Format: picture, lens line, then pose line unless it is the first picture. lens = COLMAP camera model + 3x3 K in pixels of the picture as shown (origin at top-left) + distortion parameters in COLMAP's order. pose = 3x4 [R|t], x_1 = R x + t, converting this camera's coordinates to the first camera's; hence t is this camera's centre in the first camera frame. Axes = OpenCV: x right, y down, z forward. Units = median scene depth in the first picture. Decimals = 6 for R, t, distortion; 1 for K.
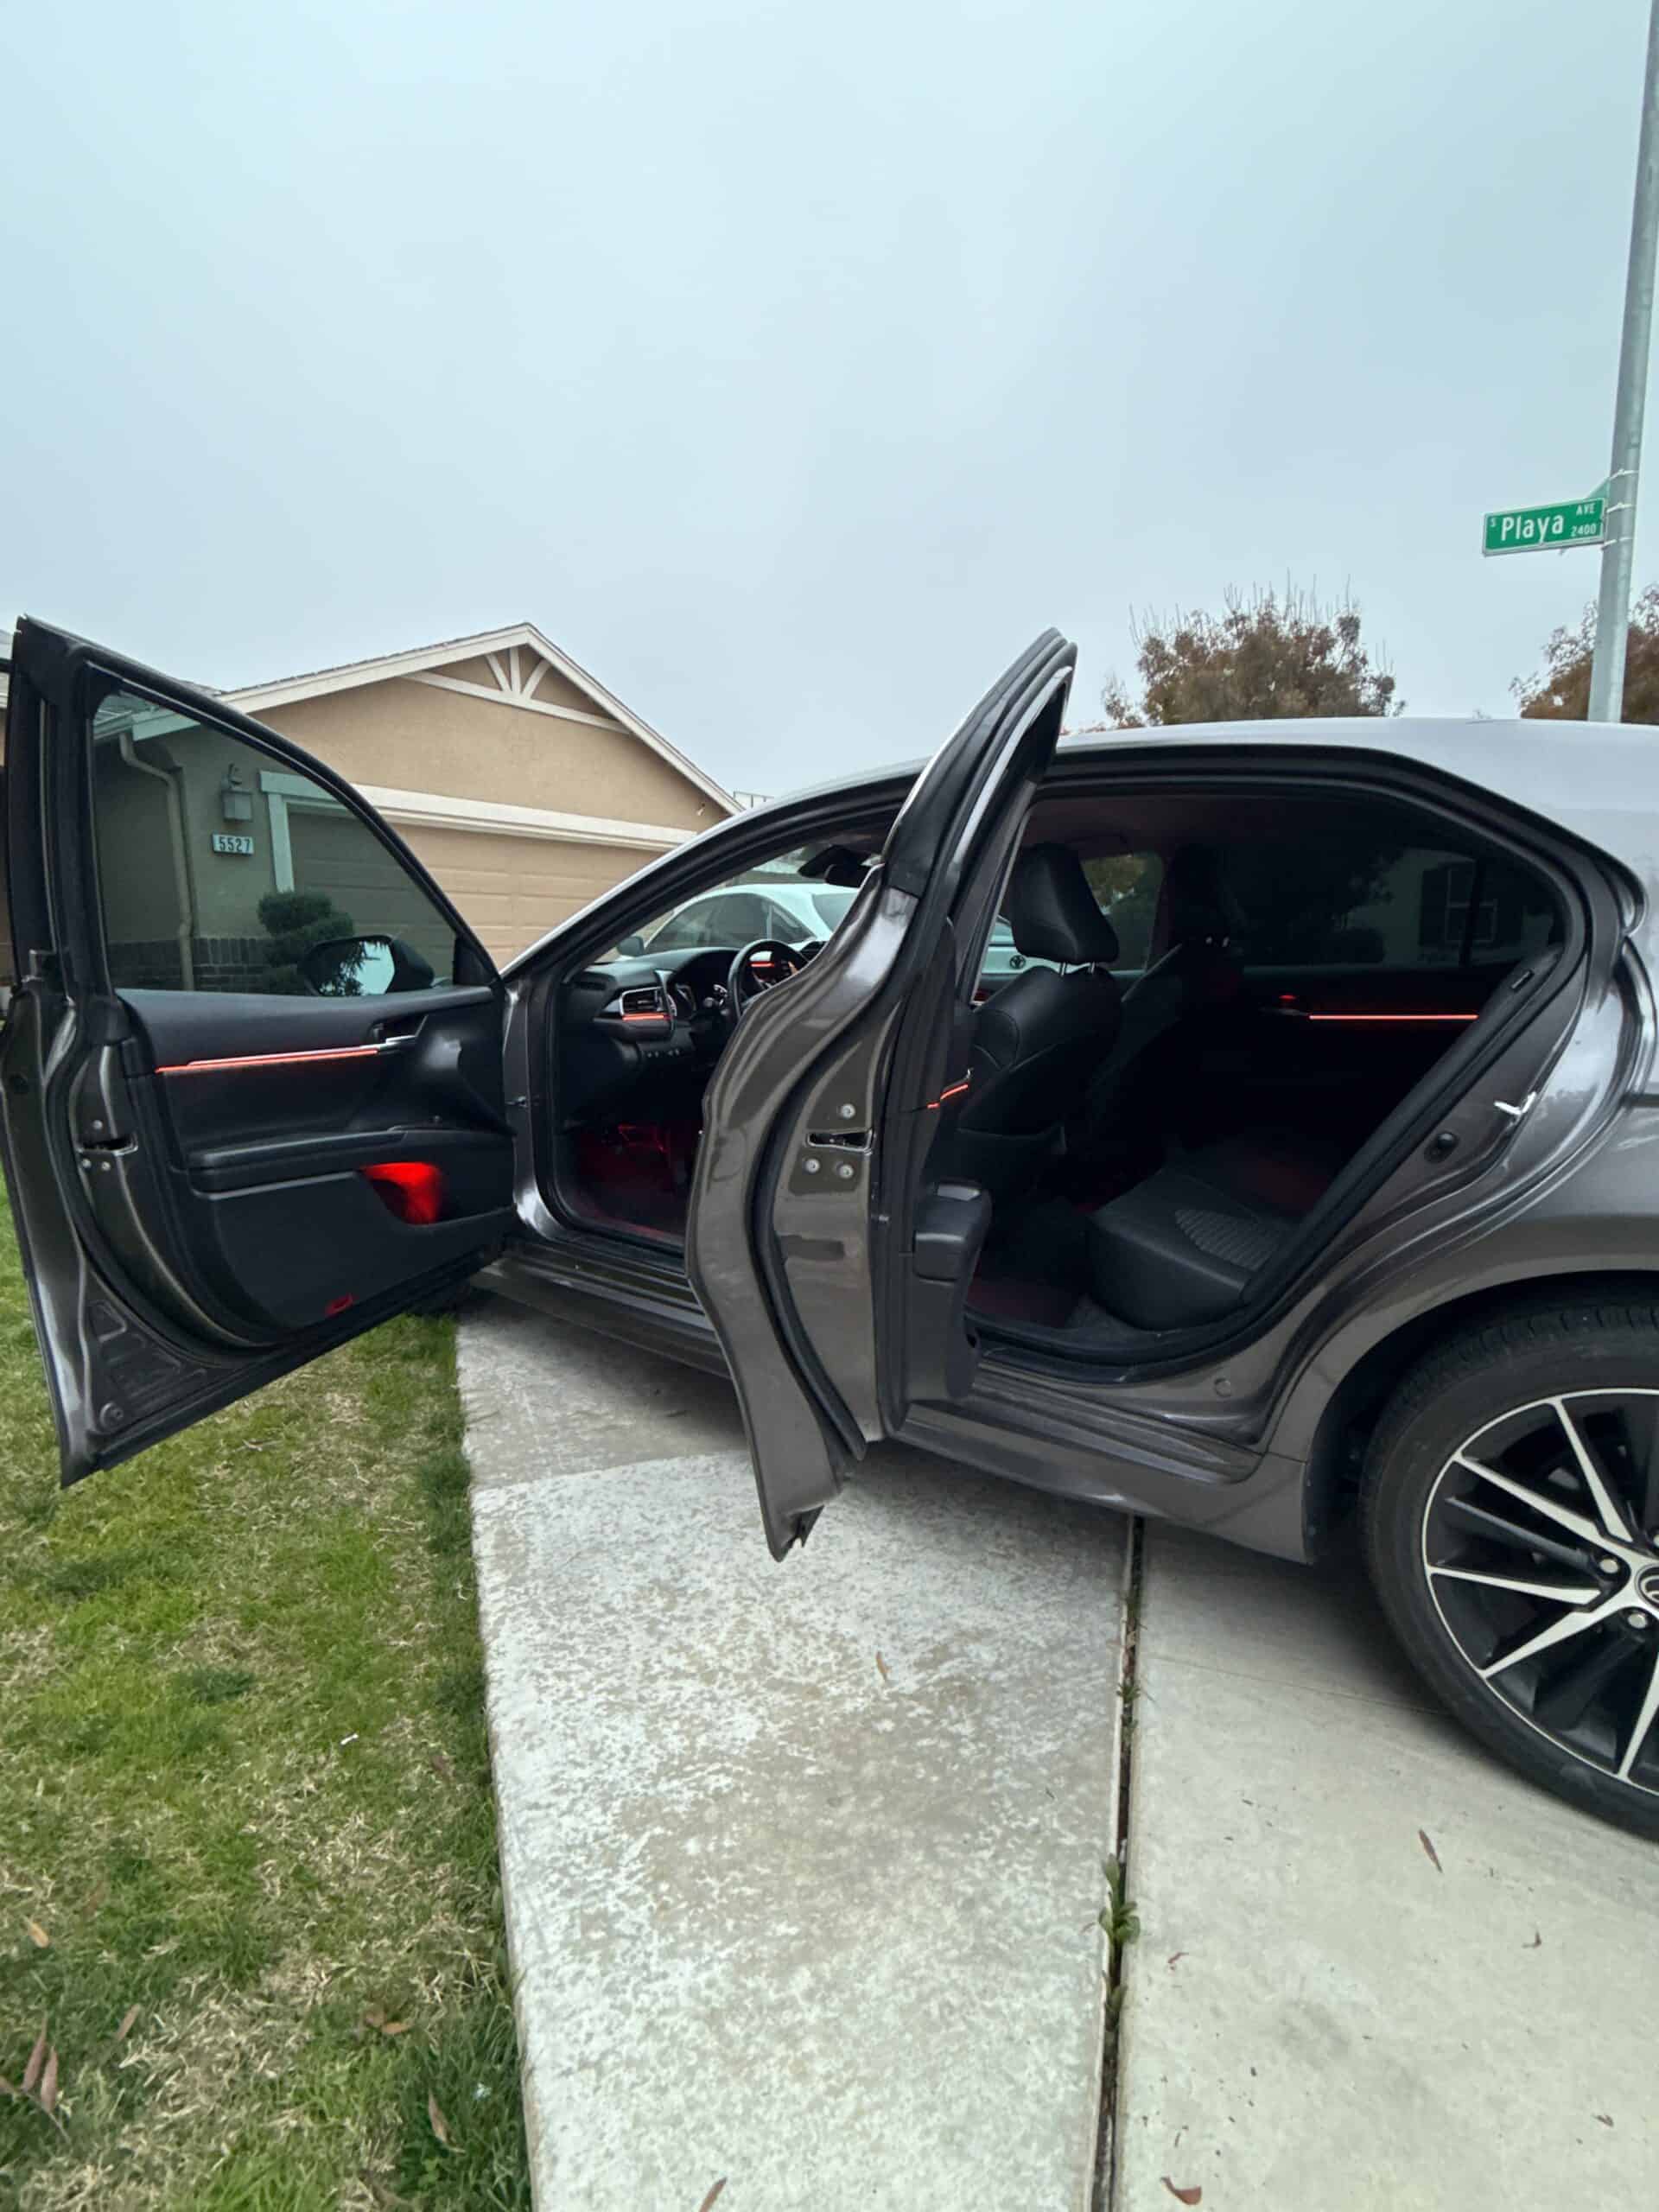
lens RADIAL K [[1036.5, 0, 829.5], [0, 1036.5, 1106.0], [0, 0, 1]] dist [0.003109, 0.000266]
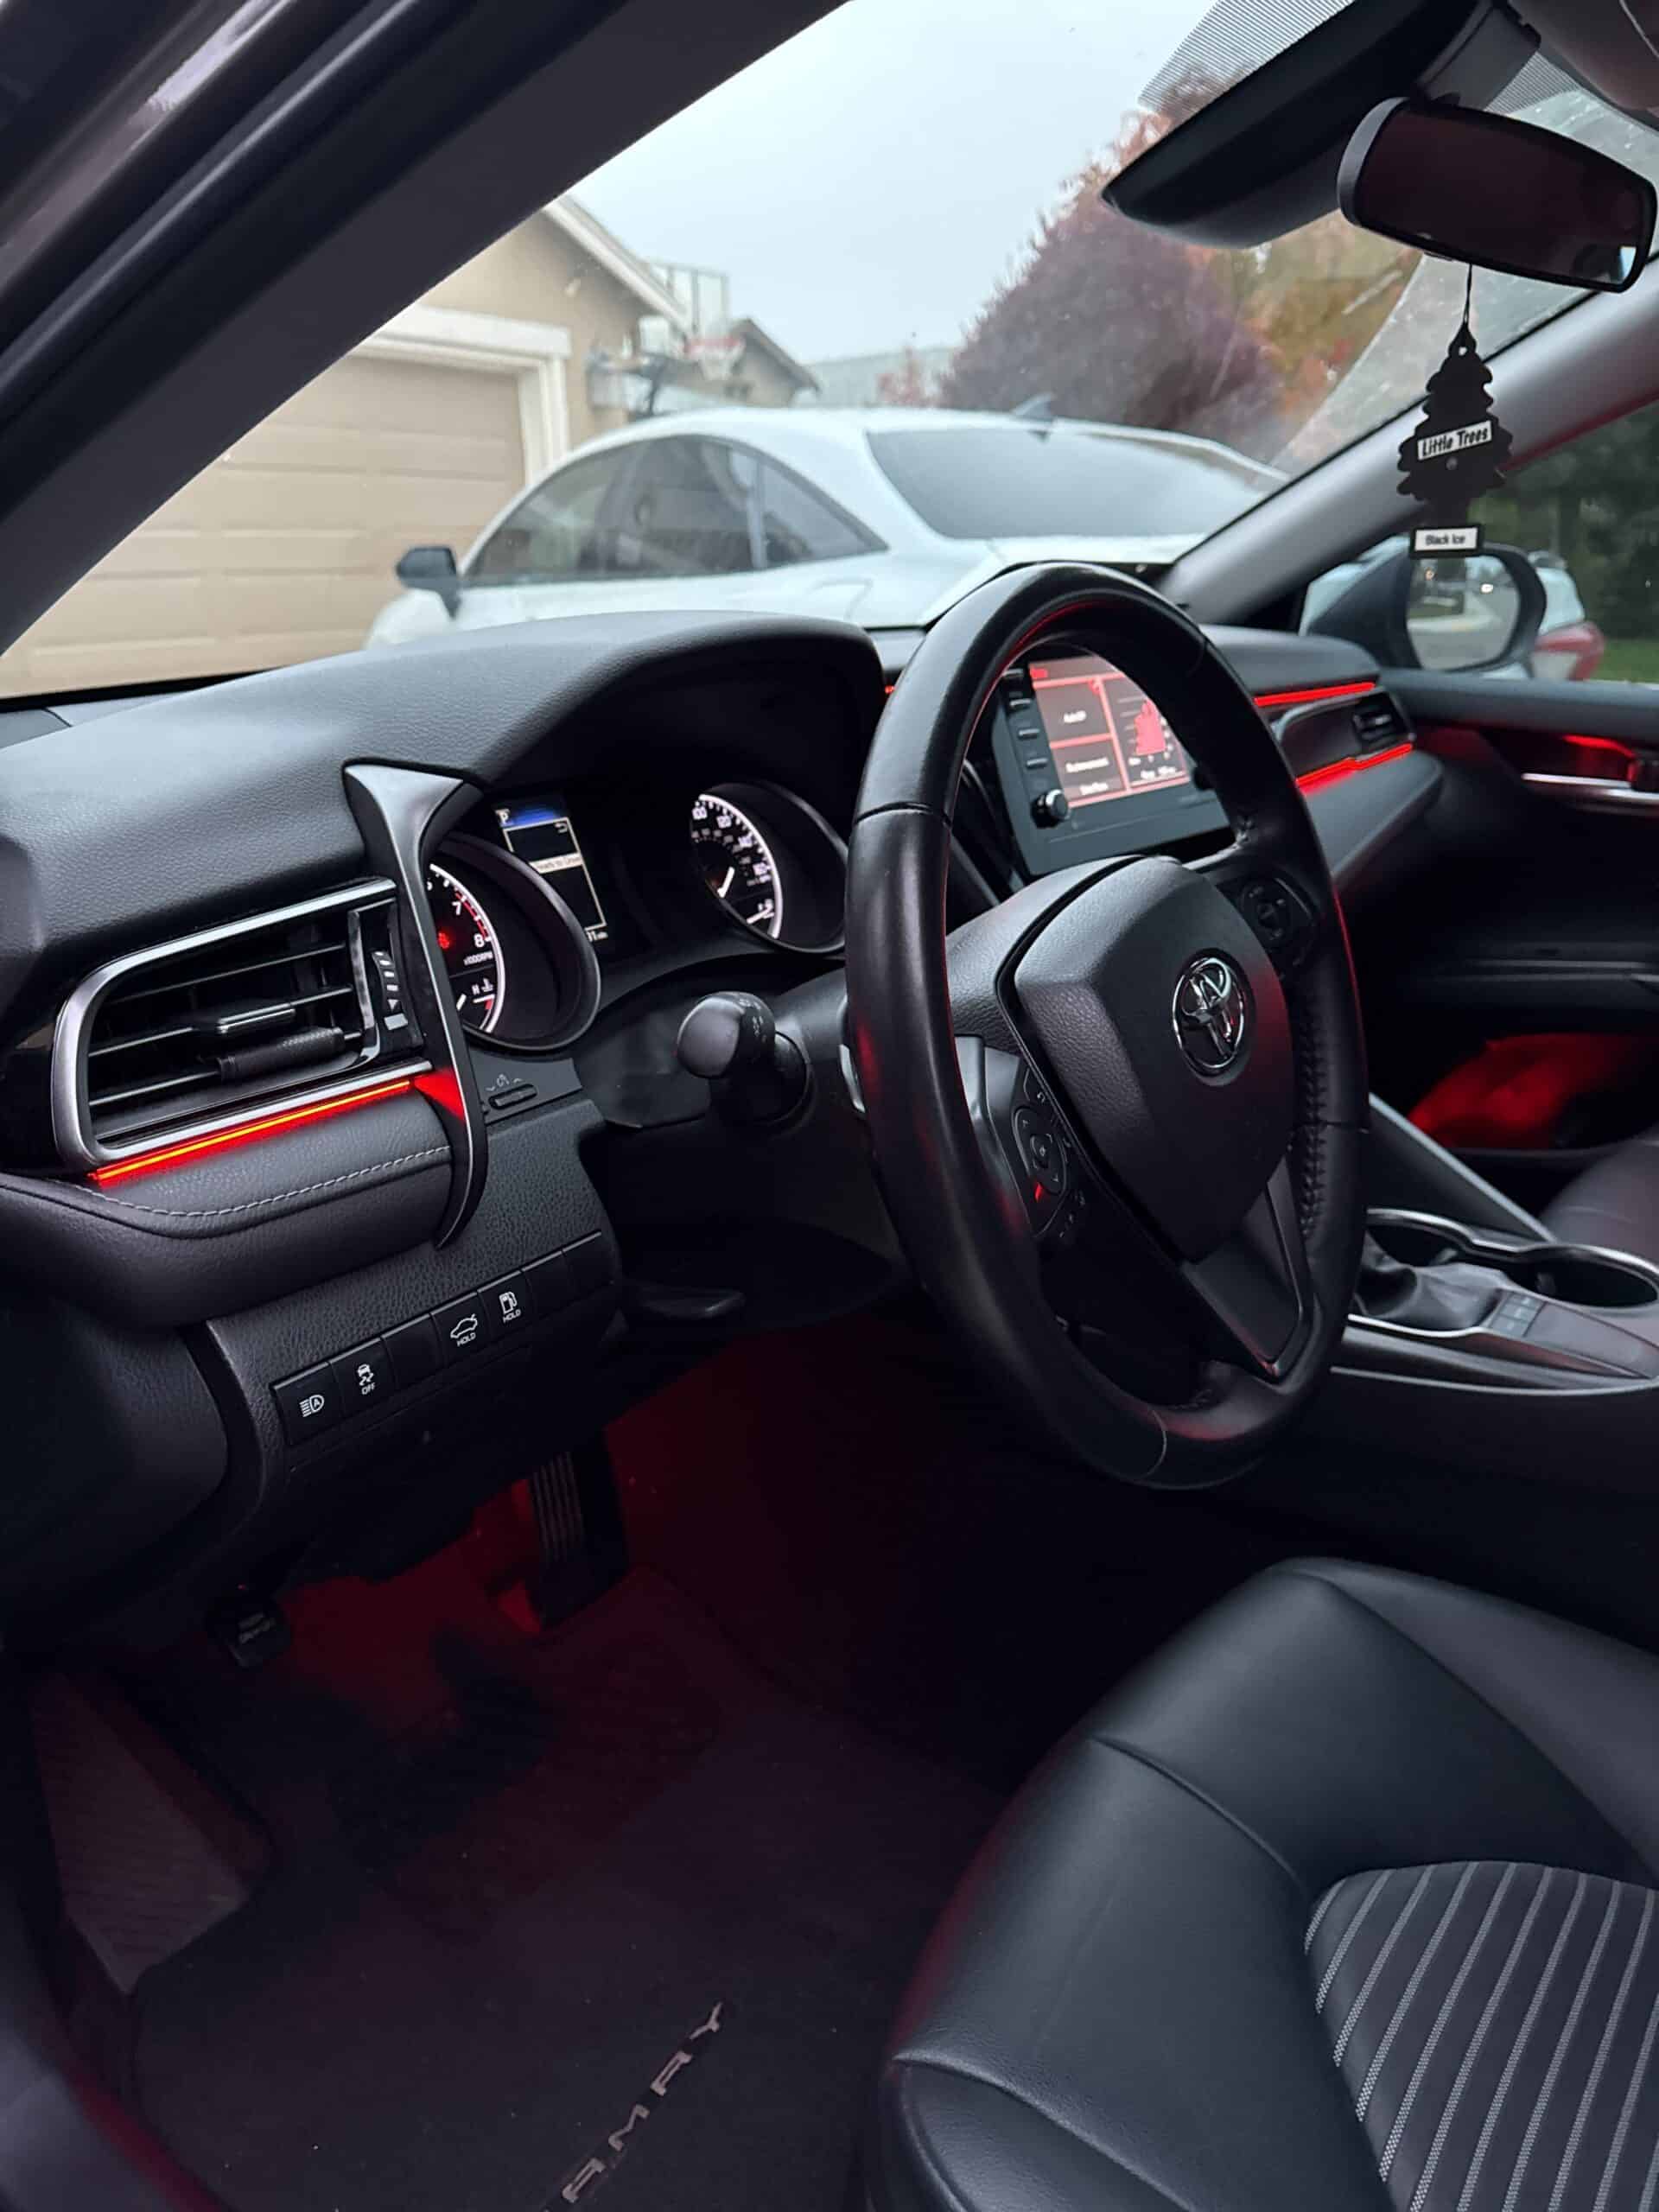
lens RADIAL K [[1580.7, 0, 803.6], [0, 1580.7, 1066.8], [0, 0, 1]] dist [0.068636, -0.108526]
pose [[0.999878, -0.013333, 0.008127, -0.041066], [0.011915, 0.987882, 0.154751, -0.049712], [-0.010092, -0.154635, 0.987920, 0.303995]]
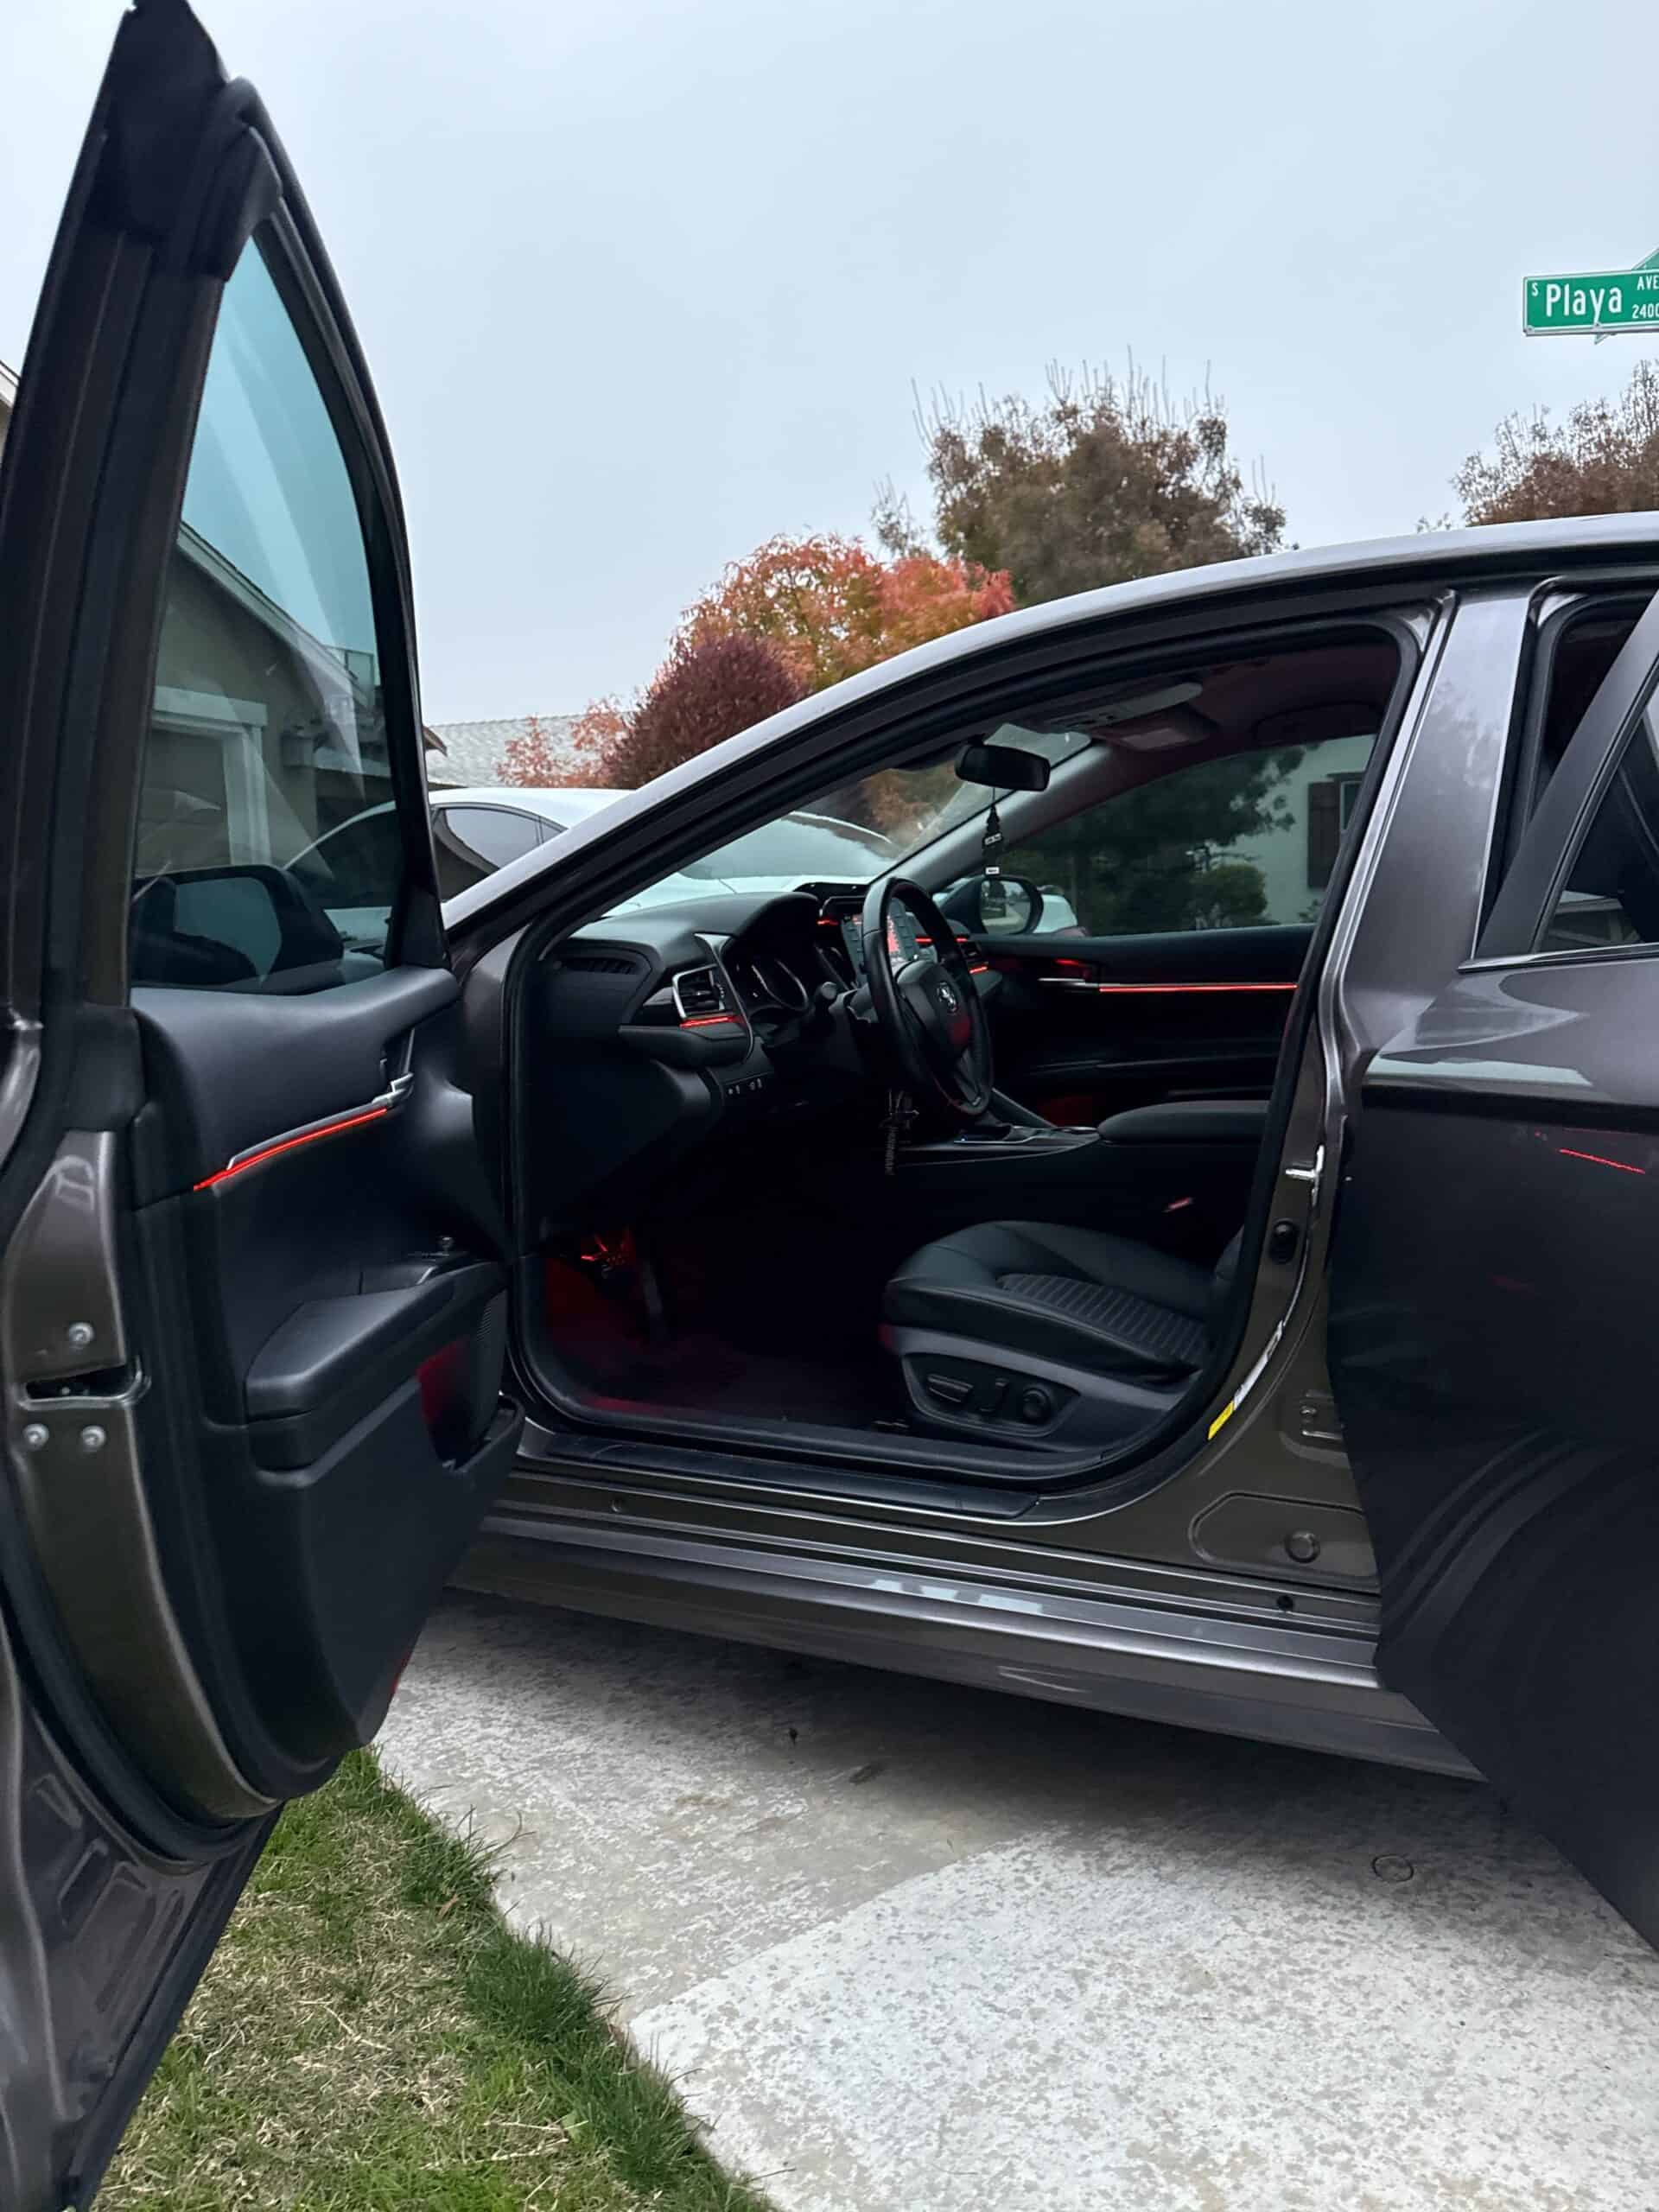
lens RADIAL K [[1611.7, 0, 841.7], [0, 1611.7, 1097.8], [0, 0, 1]] dist [0.041428, -0.045889]
pose [[0.959569, -0.045435, 0.277784, -0.134256], [0.053686, 0.998312, -0.022164, -0.009530], [-0.276308, 0.036181, 0.960388, 0.073639]]
